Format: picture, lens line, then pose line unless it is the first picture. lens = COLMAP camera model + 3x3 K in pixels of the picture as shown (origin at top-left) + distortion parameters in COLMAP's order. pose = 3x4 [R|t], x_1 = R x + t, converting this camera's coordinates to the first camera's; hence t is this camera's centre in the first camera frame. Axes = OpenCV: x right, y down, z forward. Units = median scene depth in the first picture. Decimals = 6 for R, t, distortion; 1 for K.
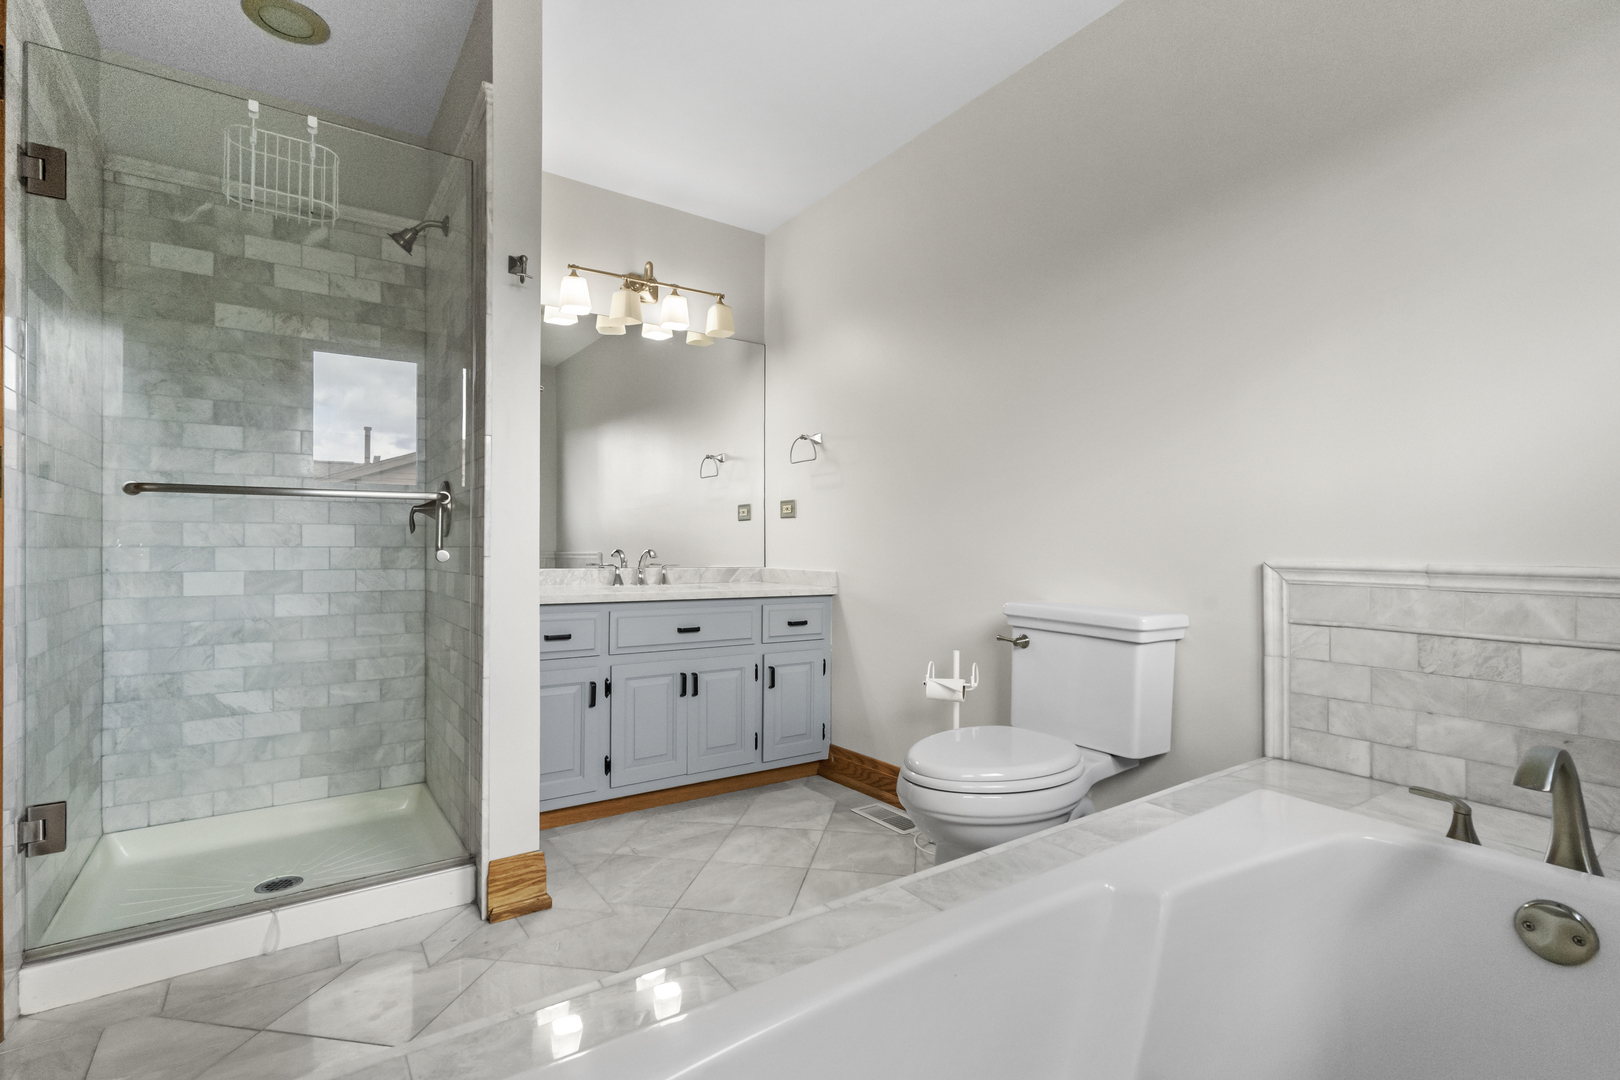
lens RADIAL K [[727.6, 0, 814.5], [0, 727.6, 547.4], [0, 0, 1]] dist [-0.001380, 0.003056]
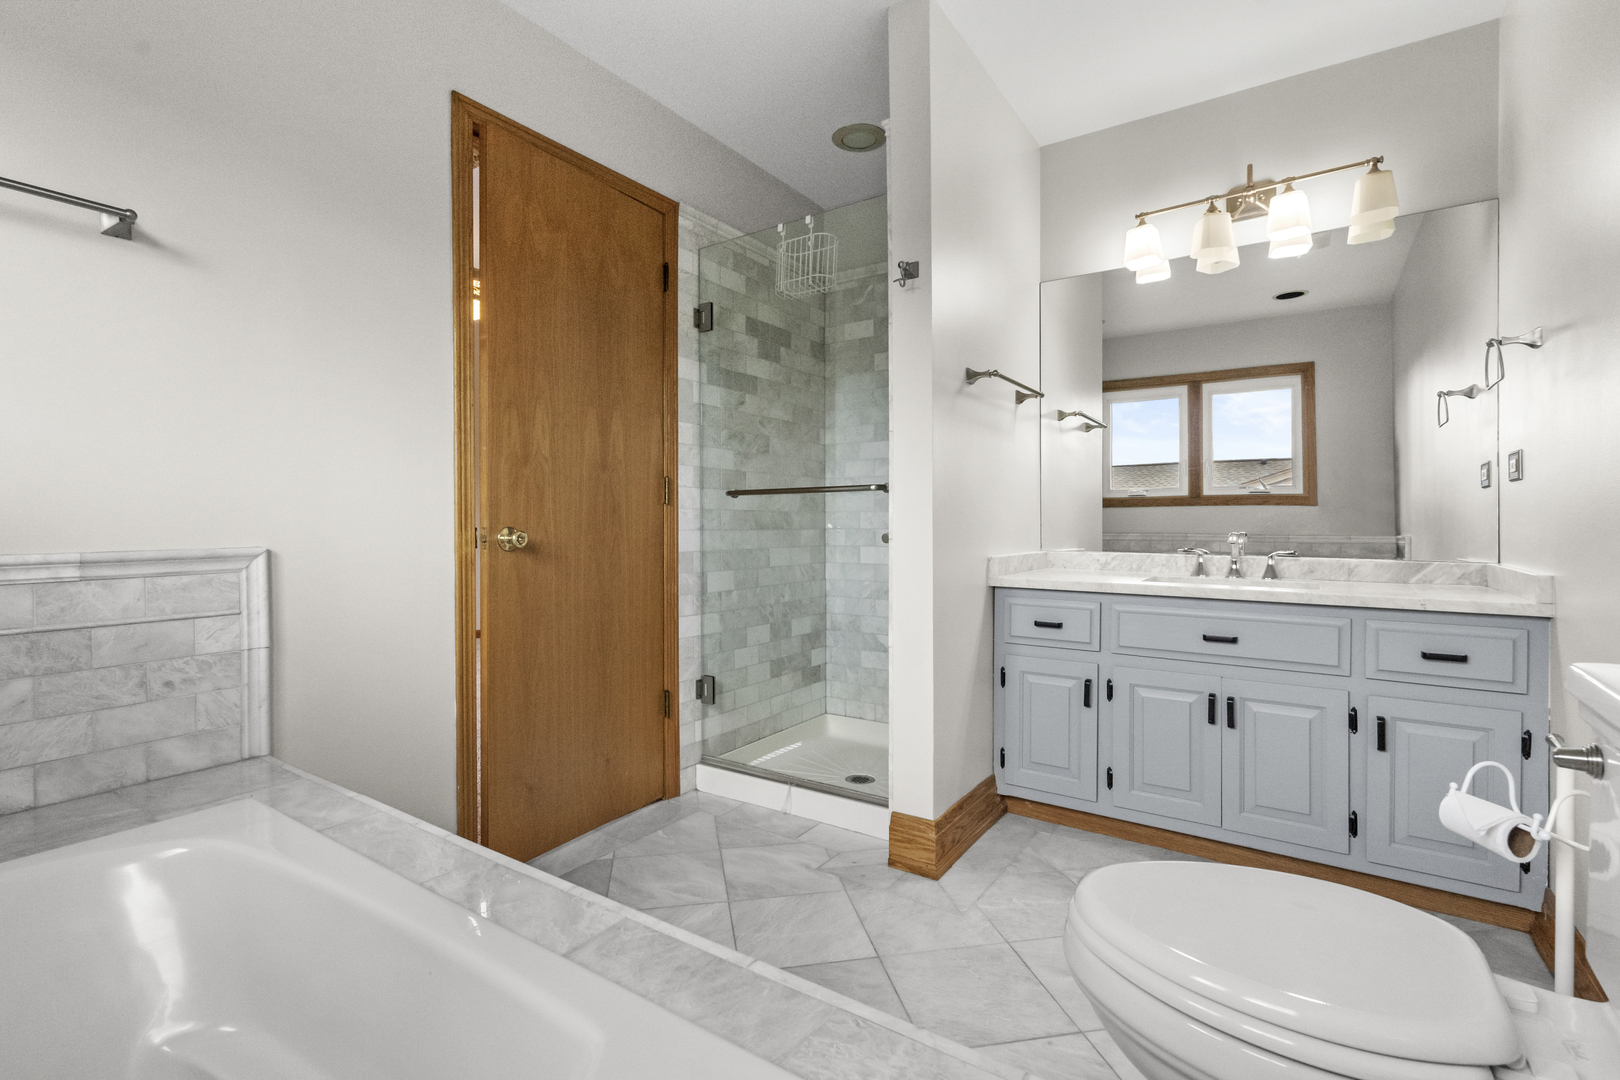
lens RADIAL K [[727.6, 0, 814.4], [0, 727.6, 526.9], [0, 0, 1]] dist [-0.001380, 0.003056]
pose [[0.380356, 0.000228, -0.924840, 0.430935], [-0.000092, 1.000000, 0.000208, -0.005004], [0.924840, 0.000006, 0.380356, 0.366623]]
